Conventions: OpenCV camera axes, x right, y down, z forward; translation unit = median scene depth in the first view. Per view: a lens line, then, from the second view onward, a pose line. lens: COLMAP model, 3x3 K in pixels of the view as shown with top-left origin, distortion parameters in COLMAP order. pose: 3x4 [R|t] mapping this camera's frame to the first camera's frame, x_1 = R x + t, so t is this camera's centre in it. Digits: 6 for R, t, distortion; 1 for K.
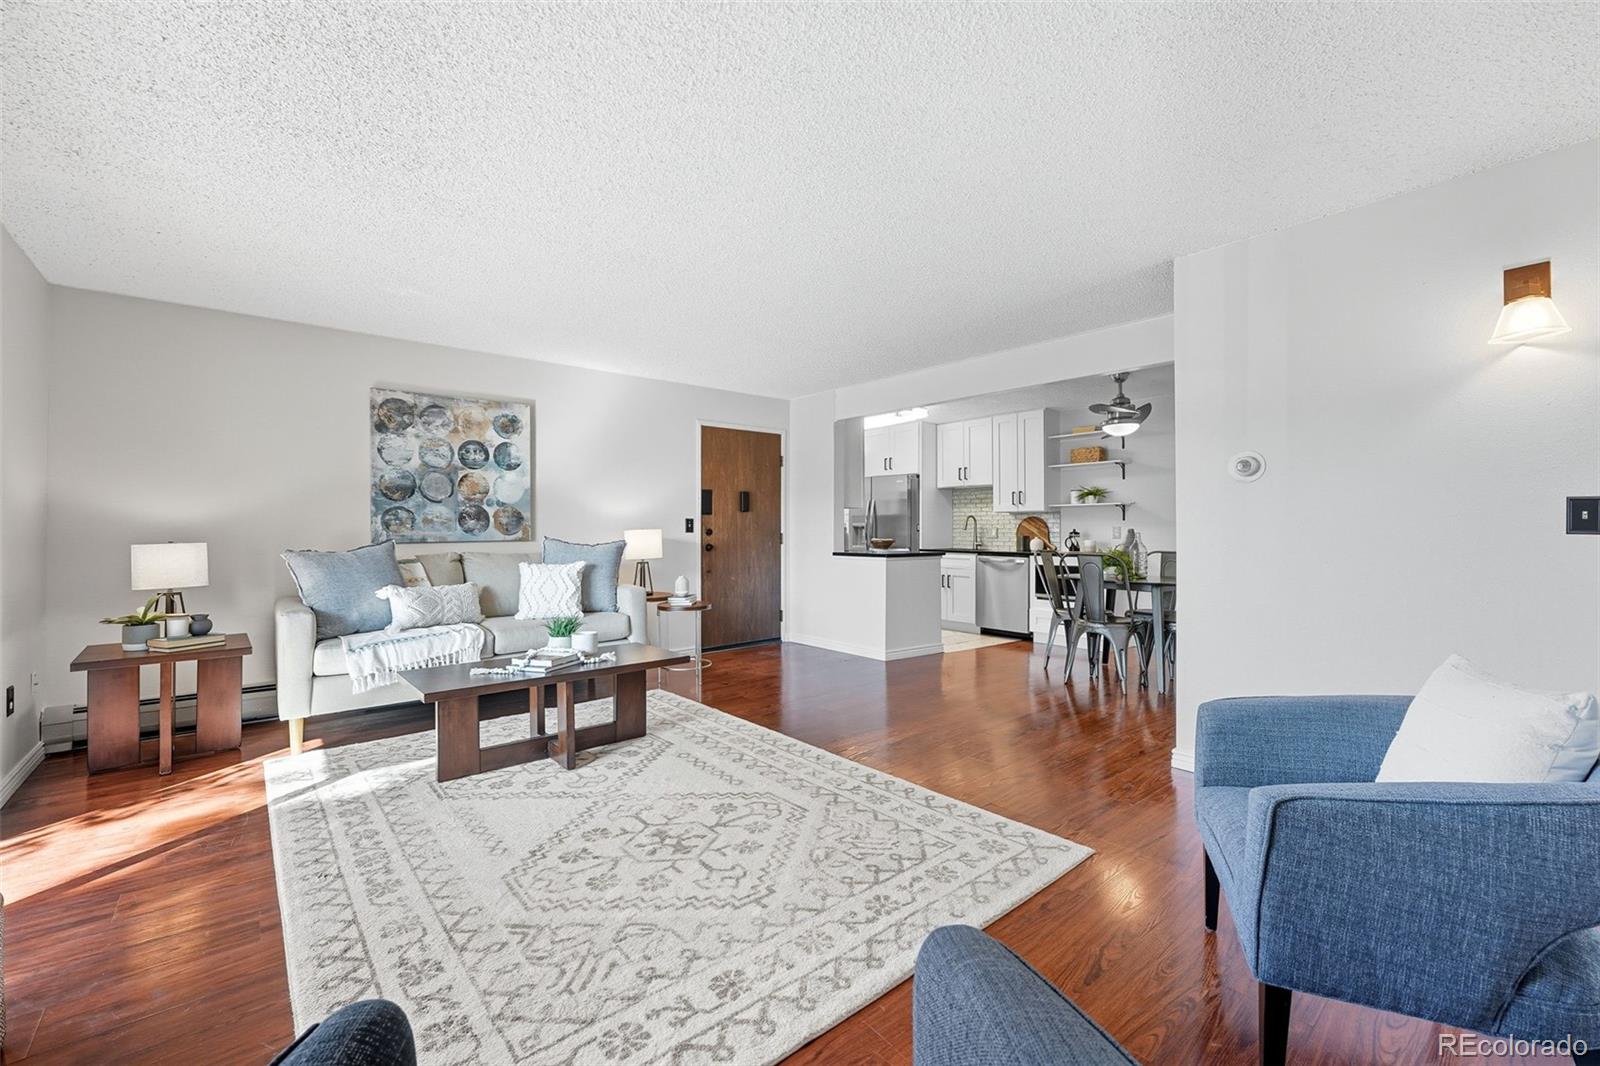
lens RADIAL K [[650.2, 0, 800.1], [0, 650.2, 532.1], [0, 0, 1]] dist [-0.000266, 0.000119]
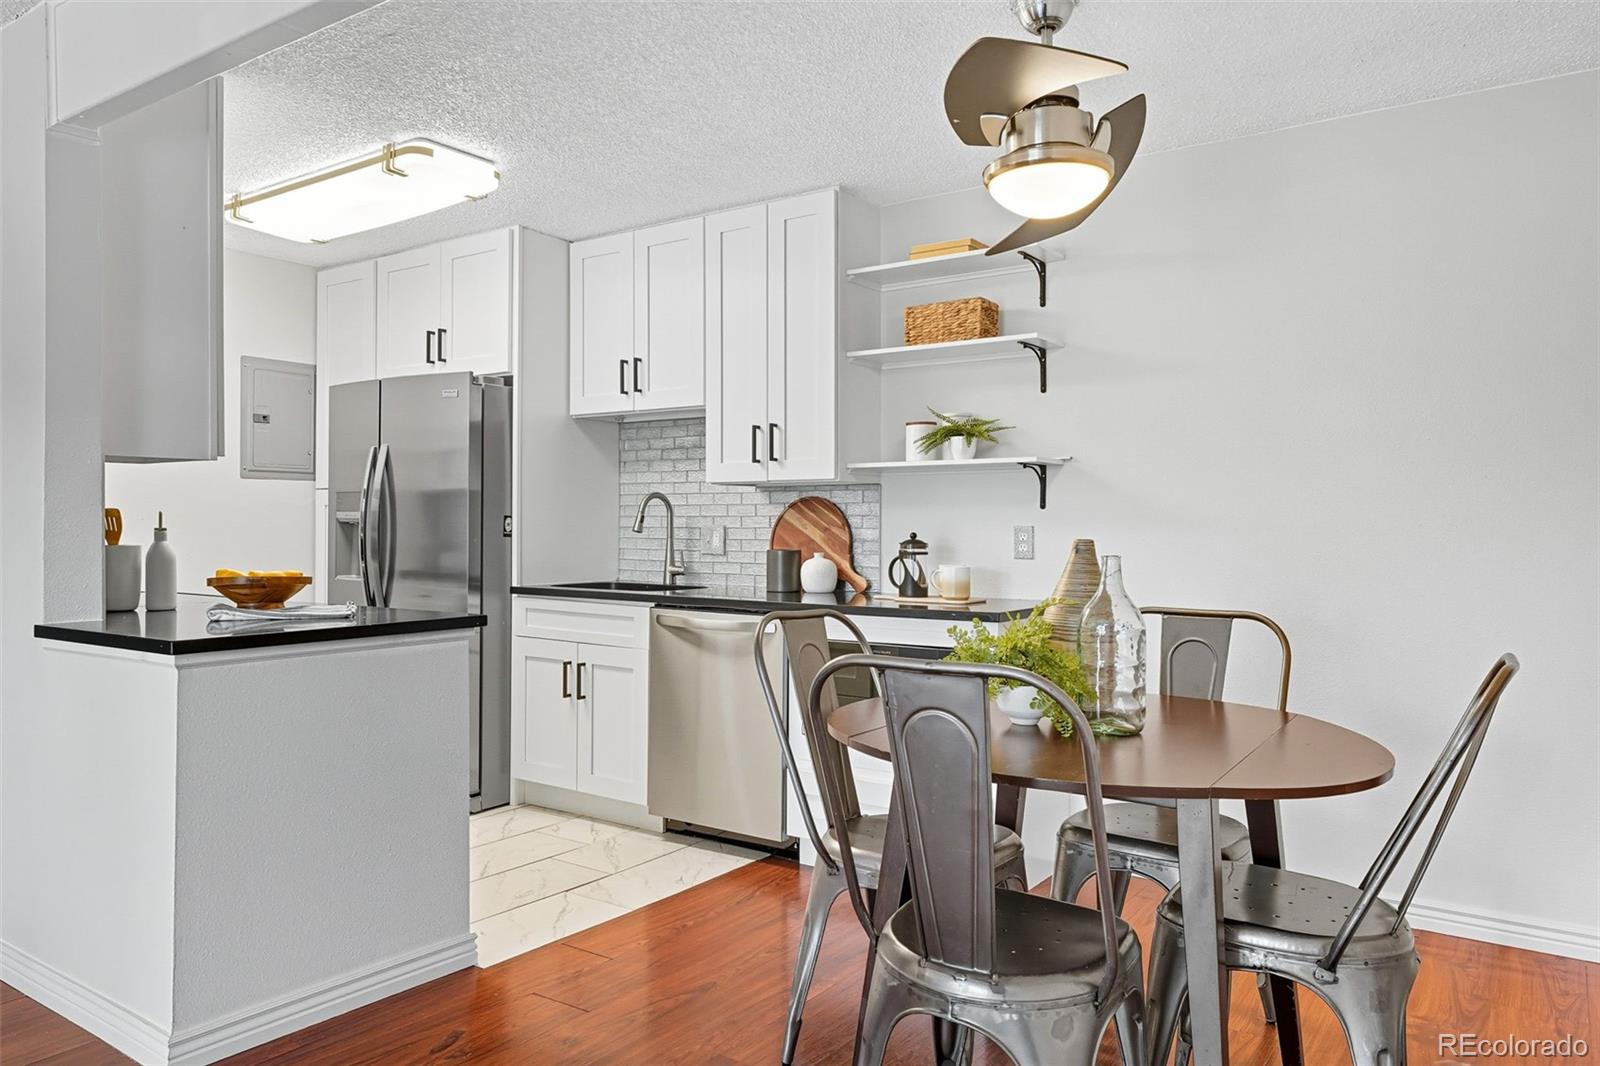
lens RADIAL K [[1094.4, 0, 800.0], [0, 1094.4, 533.0], [0, 0, 1]] dist [0.000982, 0.000511]
pose [[0.964969, -0.000894, 0.262363, 0.277657], [-0.000790, 0.999980, 0.006313, -0.010749], [-0.262364, -0.006299, 0.964949, 0.597545]]
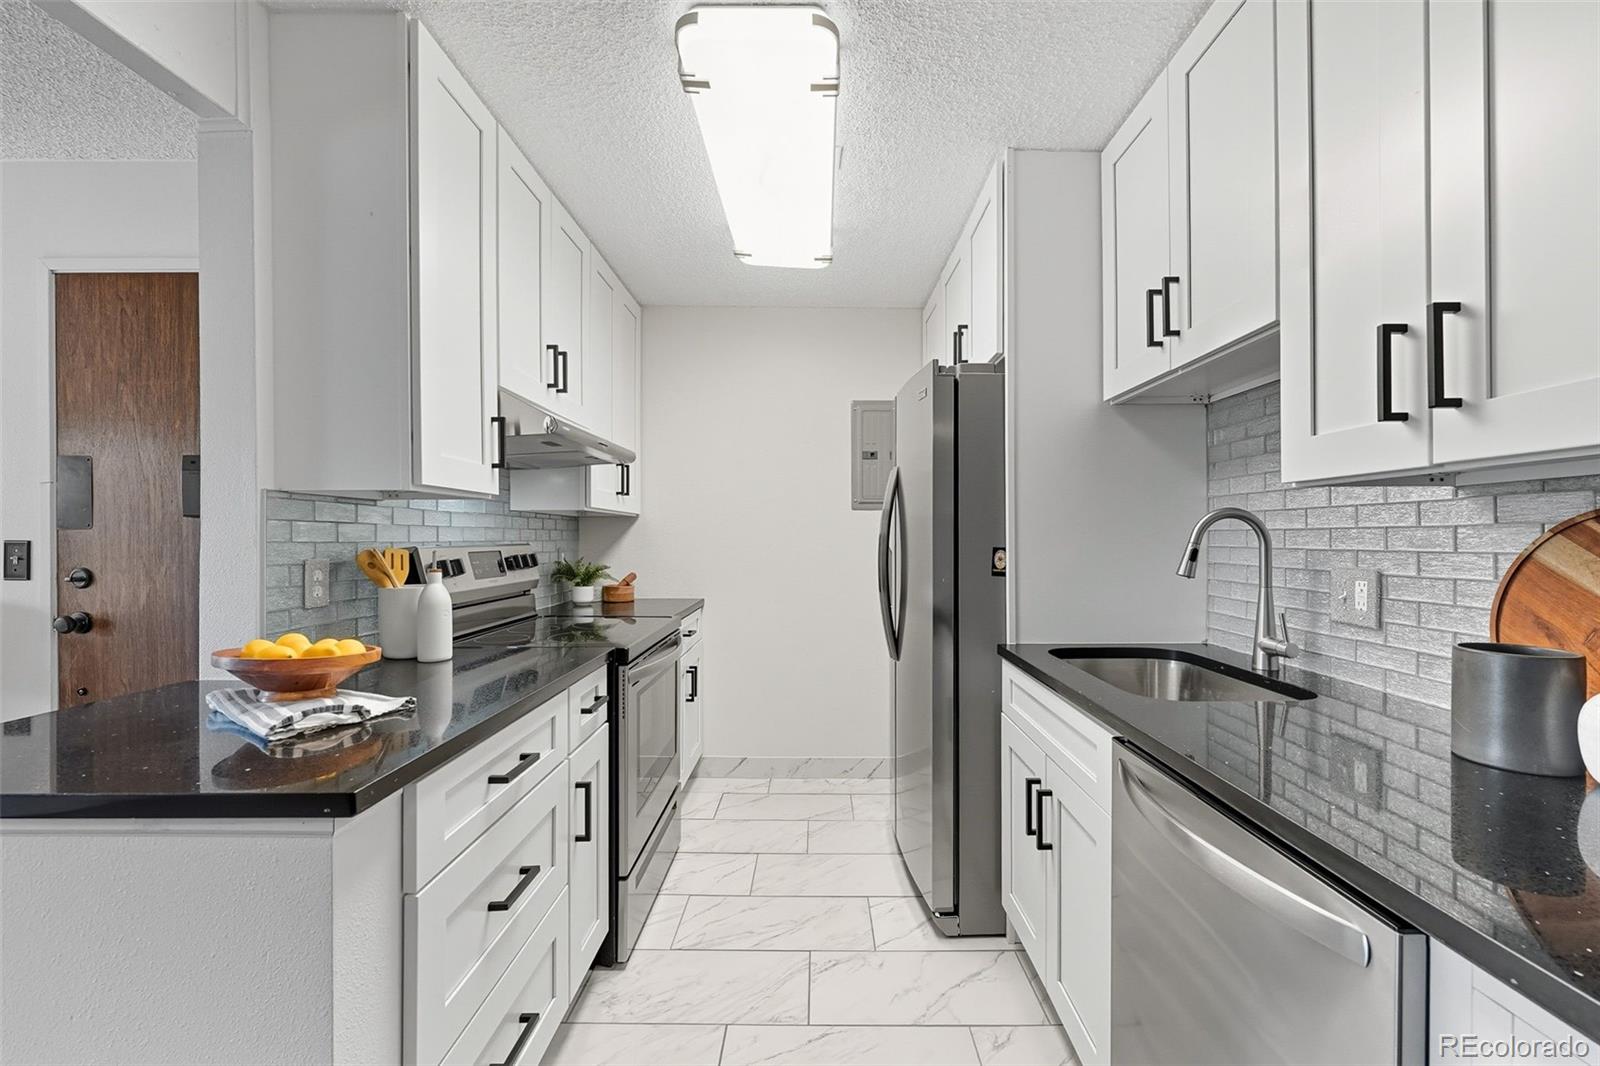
lens RADIAL K [[665.9, 0, 821.6], [0, 665.9, 536.4], [0, 0, 1]] dist [-0.000177, 0.000111]
pose [[0.768876, -0.003149, -0.639390, 0.462146], [0.000840, 0.999992, -0.003916, -0.024678], [0.639397, 0.002474, 0.768873, 1.160306]]
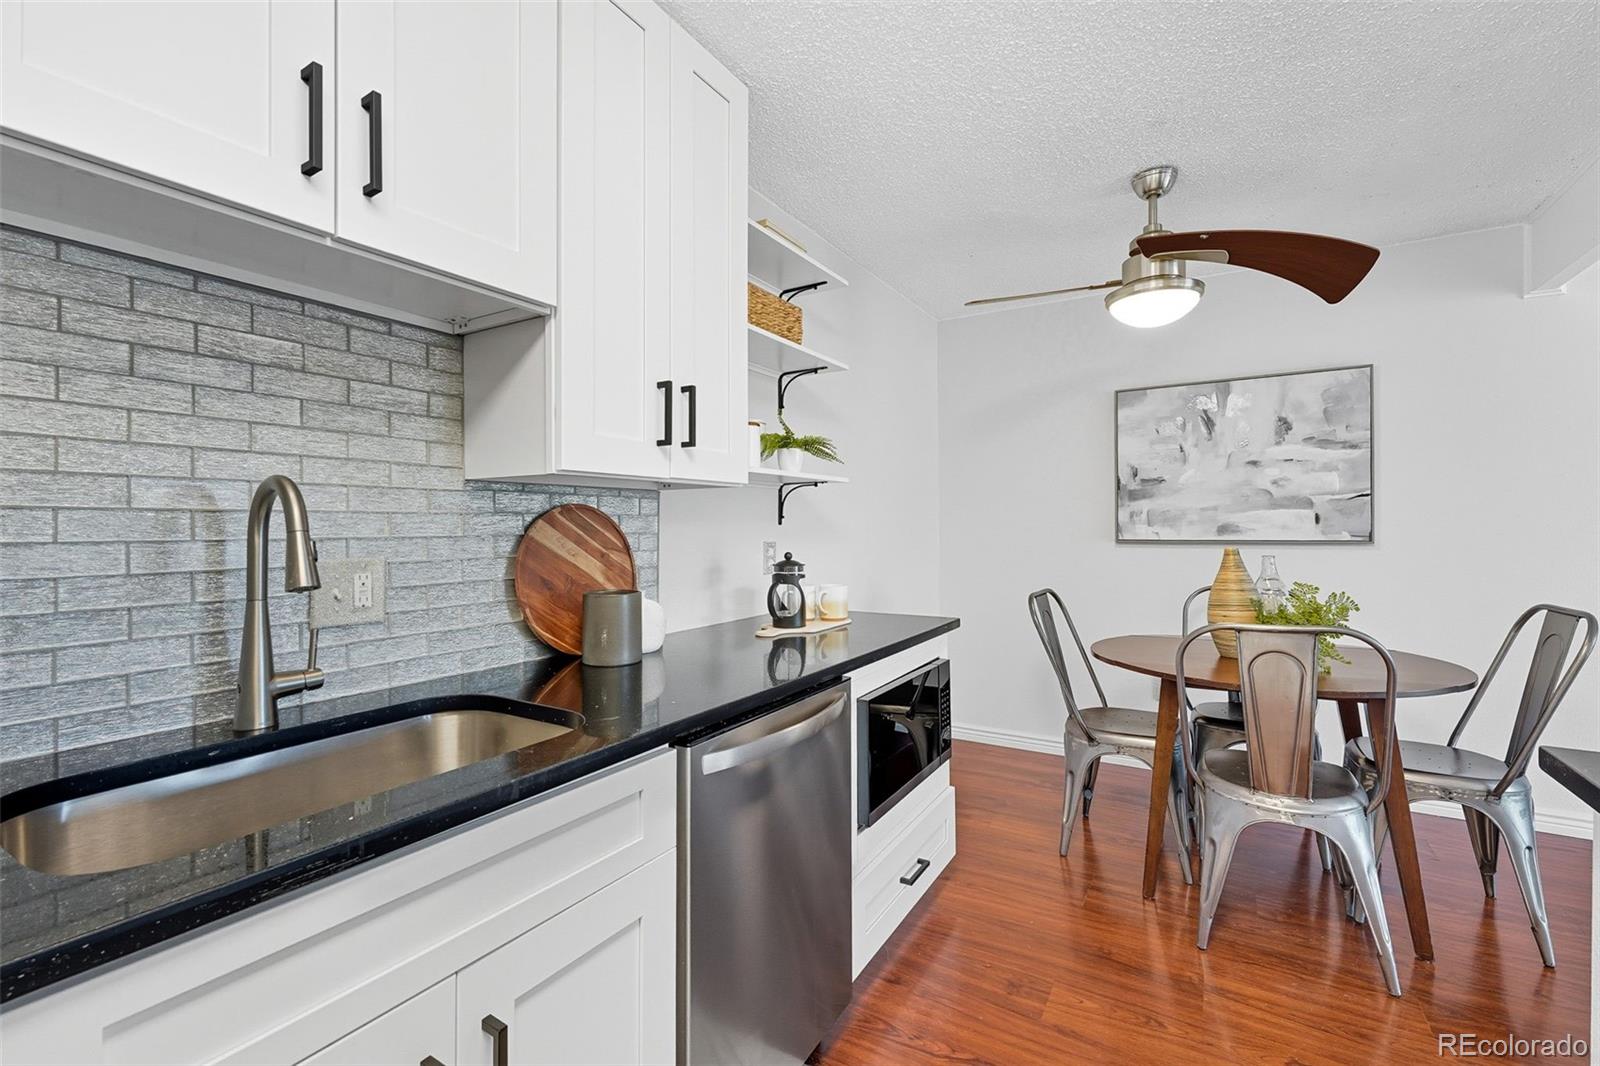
lens RADIAL K [[708.9, 0, 753.5], [0, 708.9, 522.6], [0, 0, 1]] dist [-0.003592, -0.000532]
pose [[-0.301092, 0.005633, 0.953579, 0.153270], [0.008403, 0.999959, -0.003254, -0.023123], [-0.953558, 0.007034, -0.301127, 1.476040]]
